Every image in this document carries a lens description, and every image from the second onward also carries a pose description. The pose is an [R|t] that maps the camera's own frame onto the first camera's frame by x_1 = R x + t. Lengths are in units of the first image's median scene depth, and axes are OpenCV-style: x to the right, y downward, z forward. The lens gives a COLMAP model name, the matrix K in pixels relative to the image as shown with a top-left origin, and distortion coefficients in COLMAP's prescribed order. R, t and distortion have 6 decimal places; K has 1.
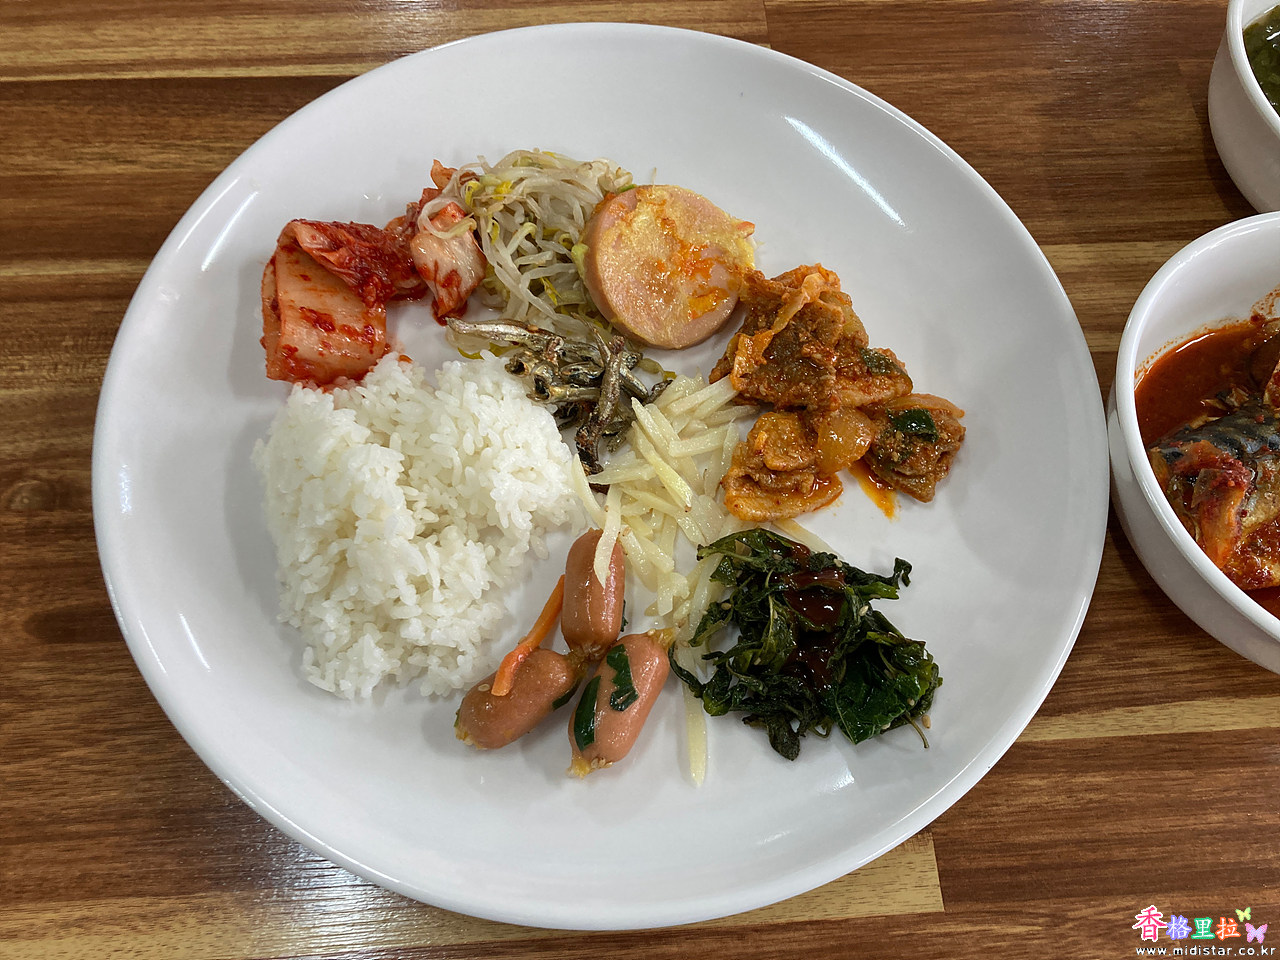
lens RADIAL K [[1043.0, 0, 612.7], [0, 1043.0, 442.4], [0, 0, 1]] dist [0.015353, 0.000478]
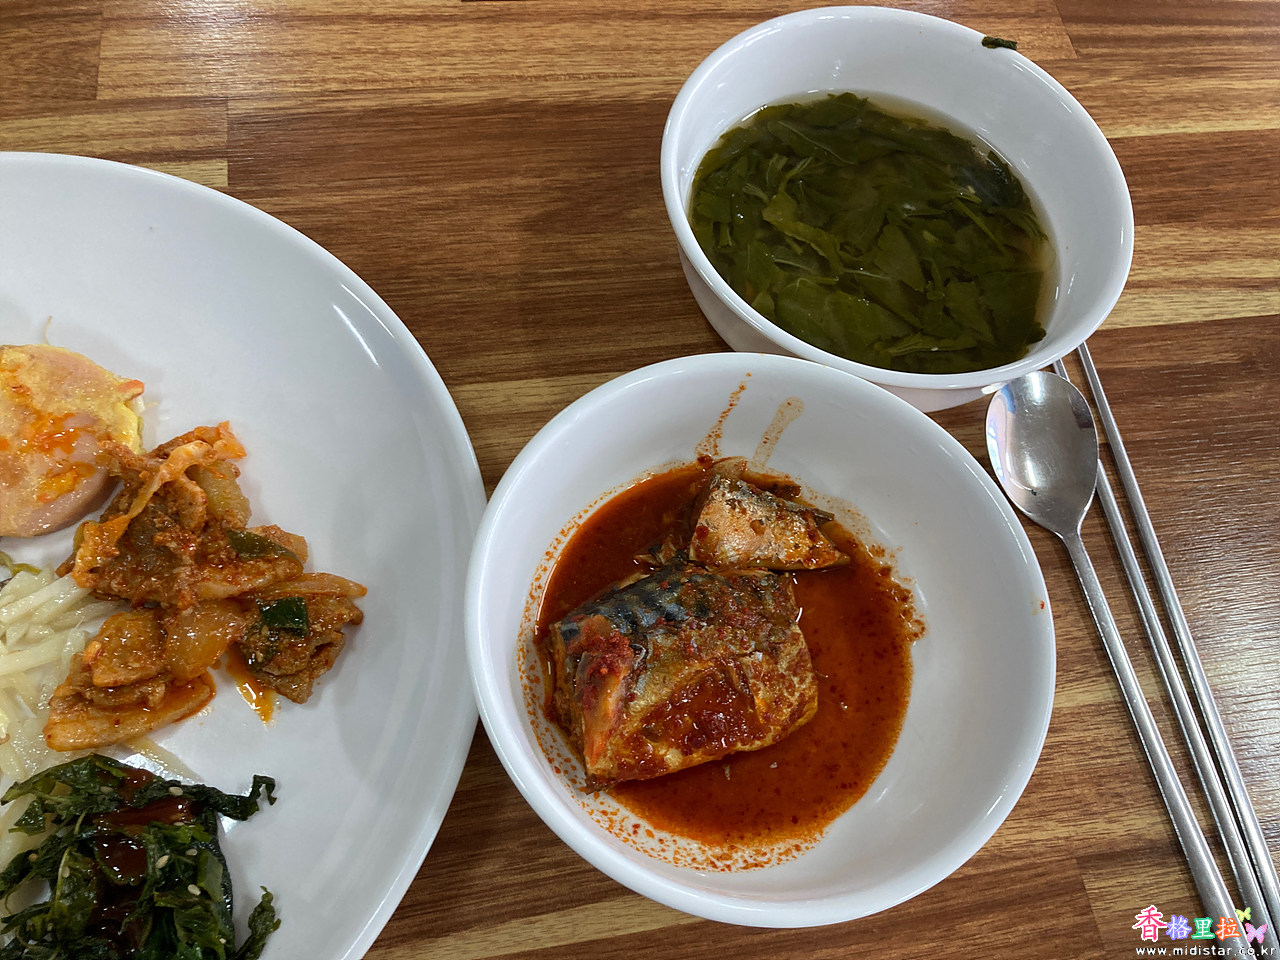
lens RADIAL K [[1043.0, 0, 641.2], [0, 1043.0, 479.9], [0, 0, 1]] dist [0.015353, 0.000478]
pose [[0.994747, -0.060104, 0.082865, 0.501569], [0.058673, 0.998085, 0.019597, -0.126805], [-0.083884, -0.014632, 0.996368, 0.091415]]
